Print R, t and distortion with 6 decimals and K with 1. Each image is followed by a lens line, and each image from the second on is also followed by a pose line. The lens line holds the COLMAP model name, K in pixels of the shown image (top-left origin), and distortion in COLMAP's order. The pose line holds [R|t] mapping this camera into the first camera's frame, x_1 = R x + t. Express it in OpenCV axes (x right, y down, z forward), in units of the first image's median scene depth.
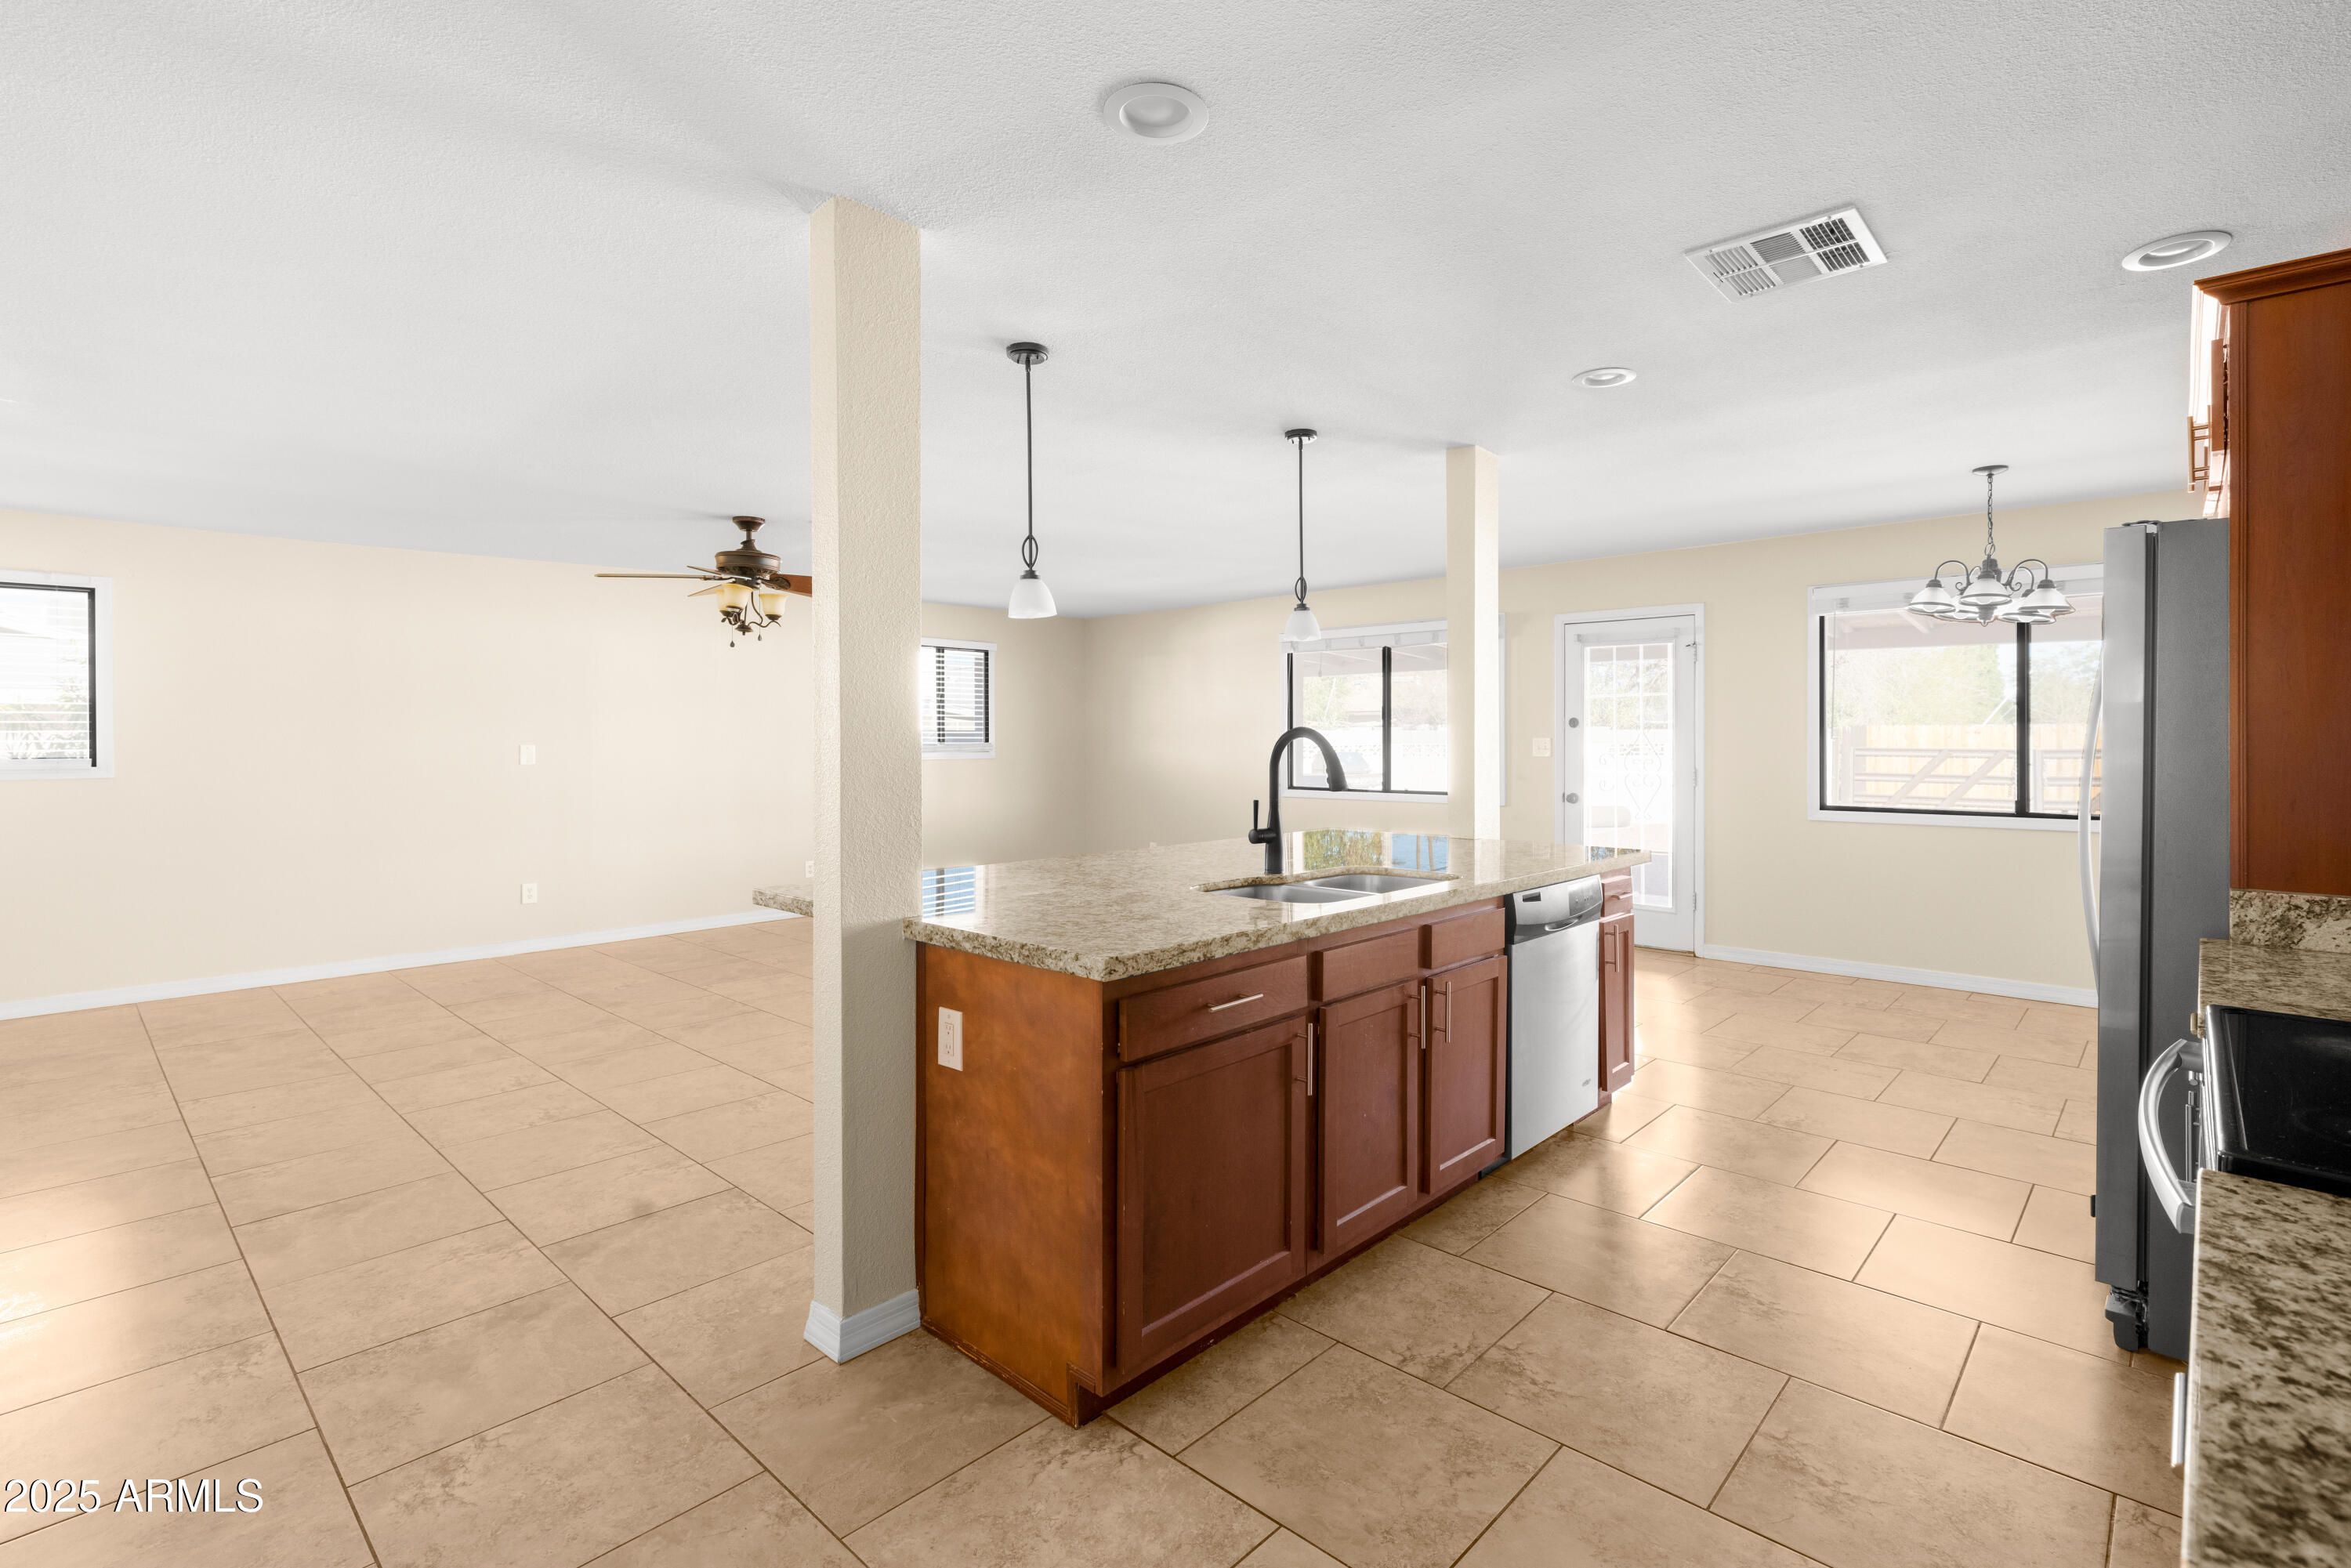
lens RADIAL K [[1085.0, 0, 1231.6], [0, 1085.0, 746.4], [0, 0, 1]] dist [0.001753, -0.001055]
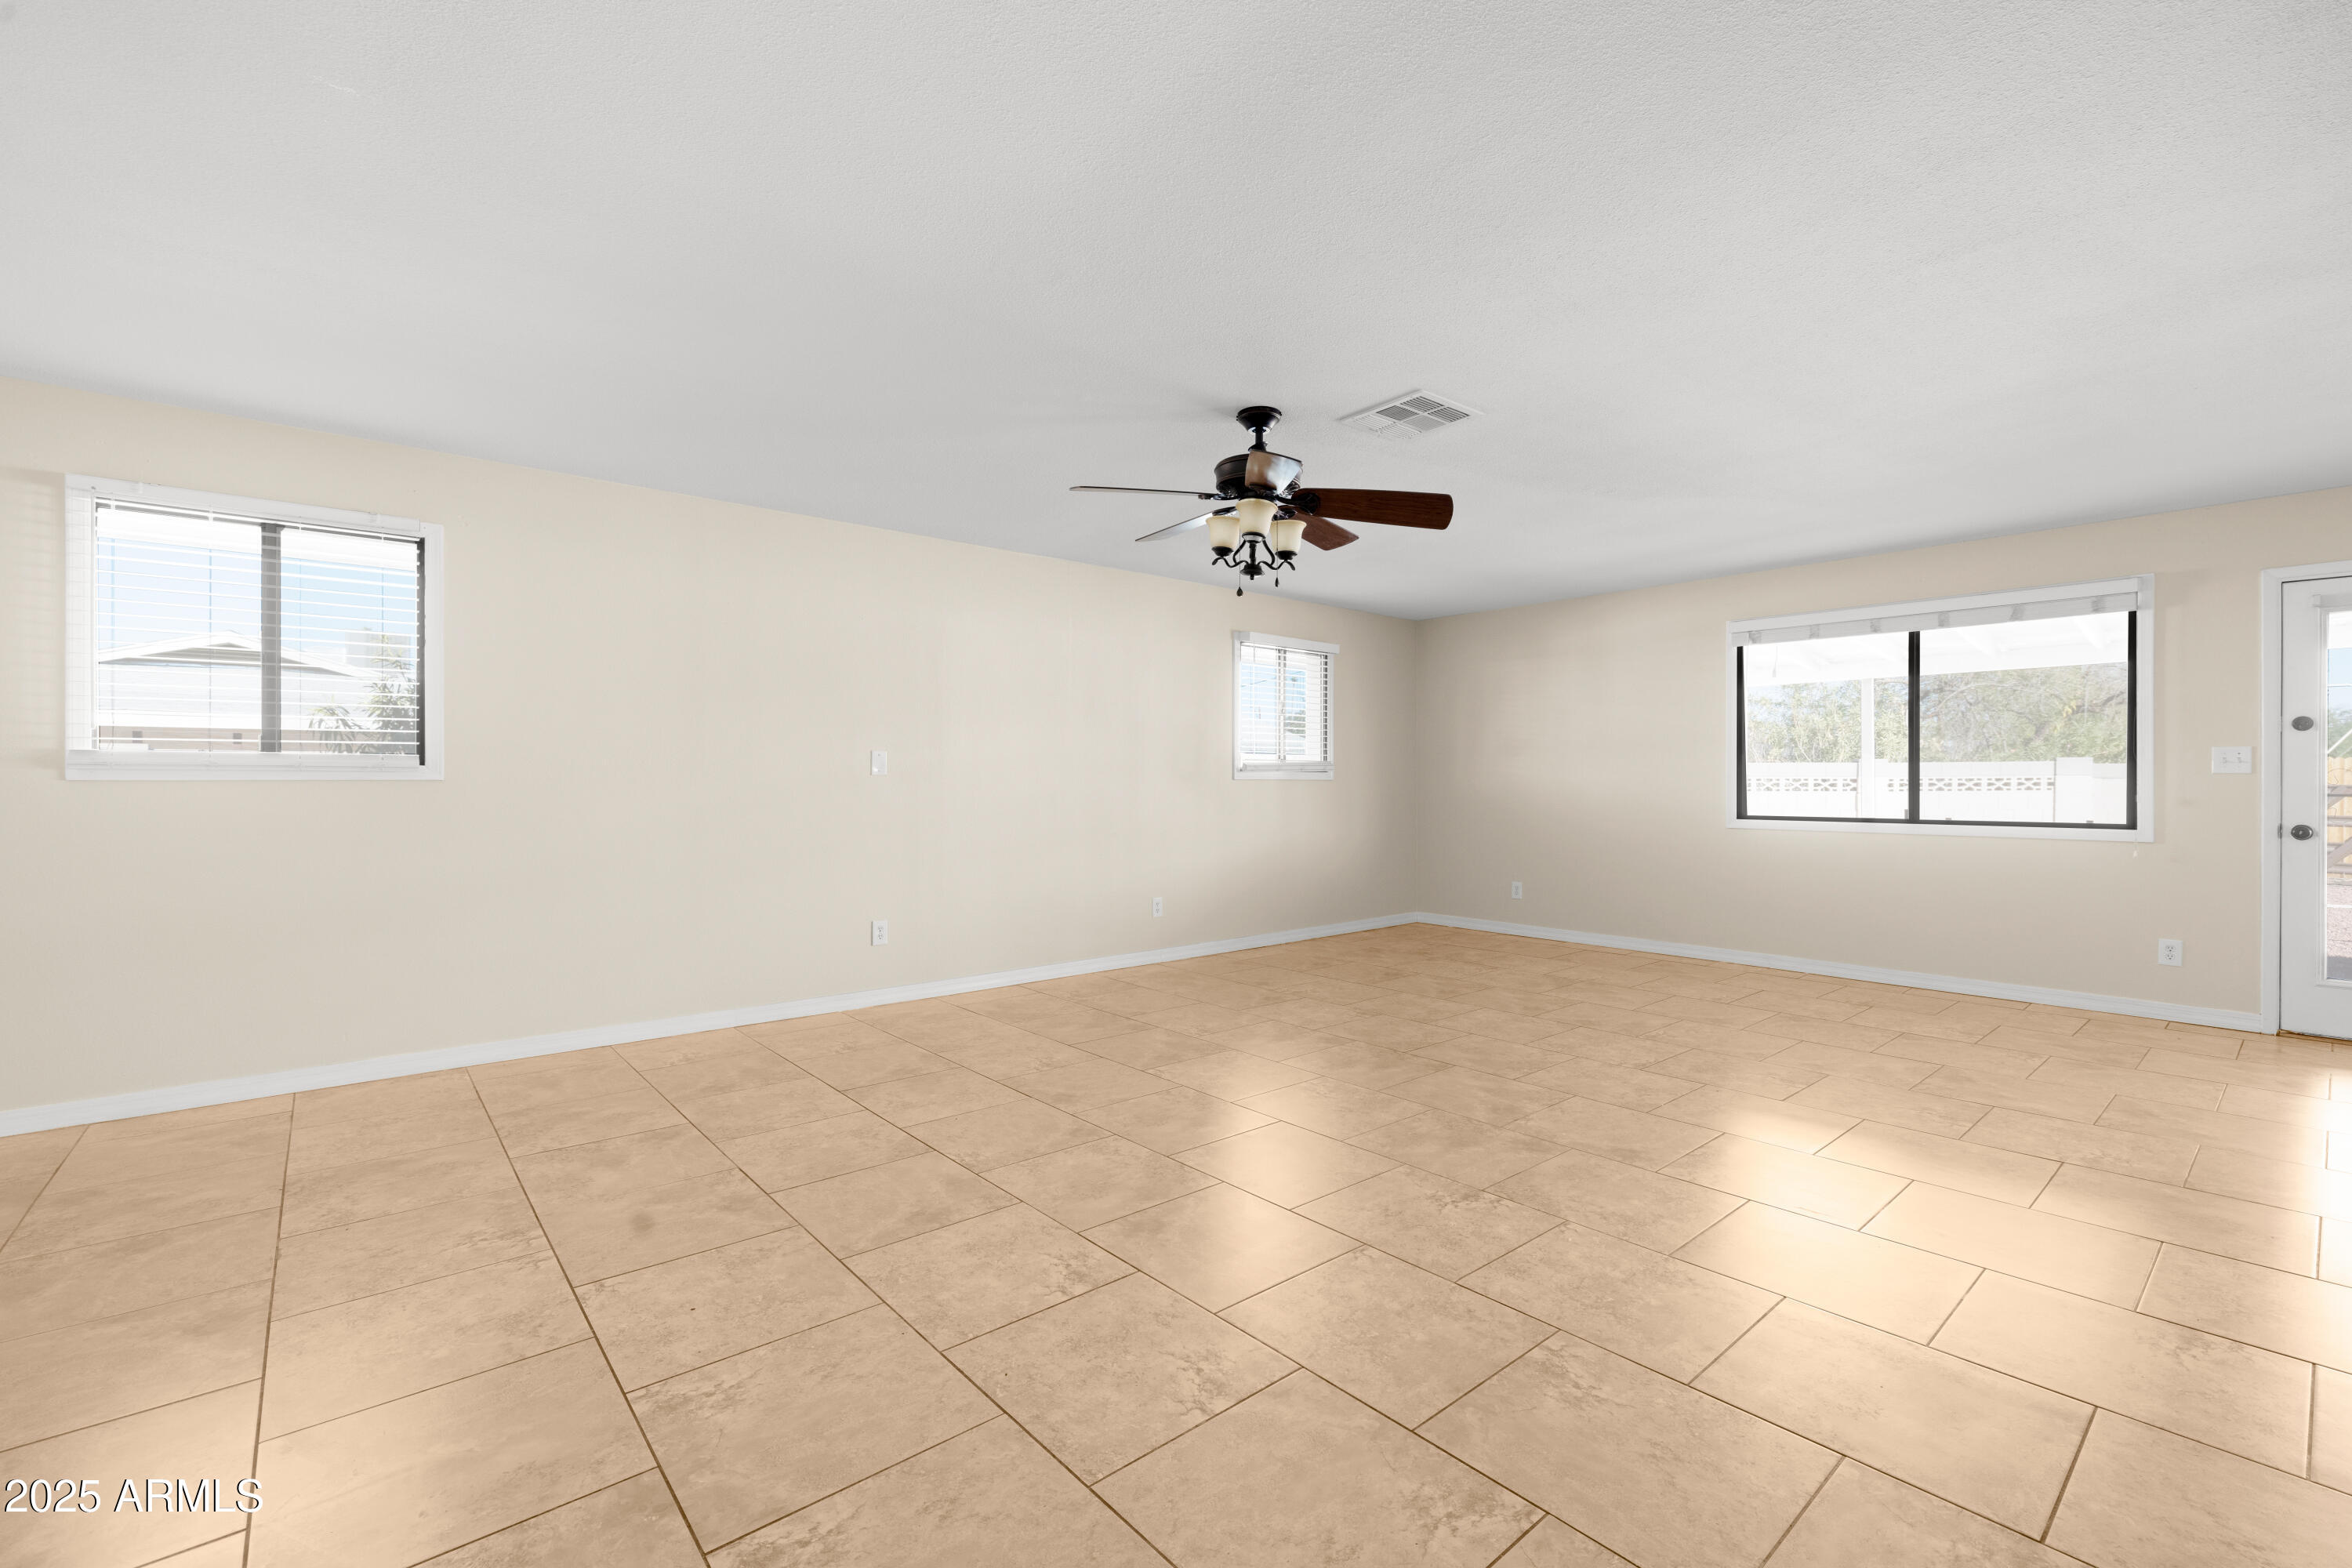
lens RADIAL K [[999.2, 0, 1175.5], [0, 999.2, 786.0], [0, 0, 1]] dist [-0.000750, 0.000556]
pose [[0.991160, 0.006237, -0.132526, -0.502793], [-0.006418, 0.999979, -0.000945, 0.037945], [0.132517, 0.001787, 0.991179, 0.434778]]
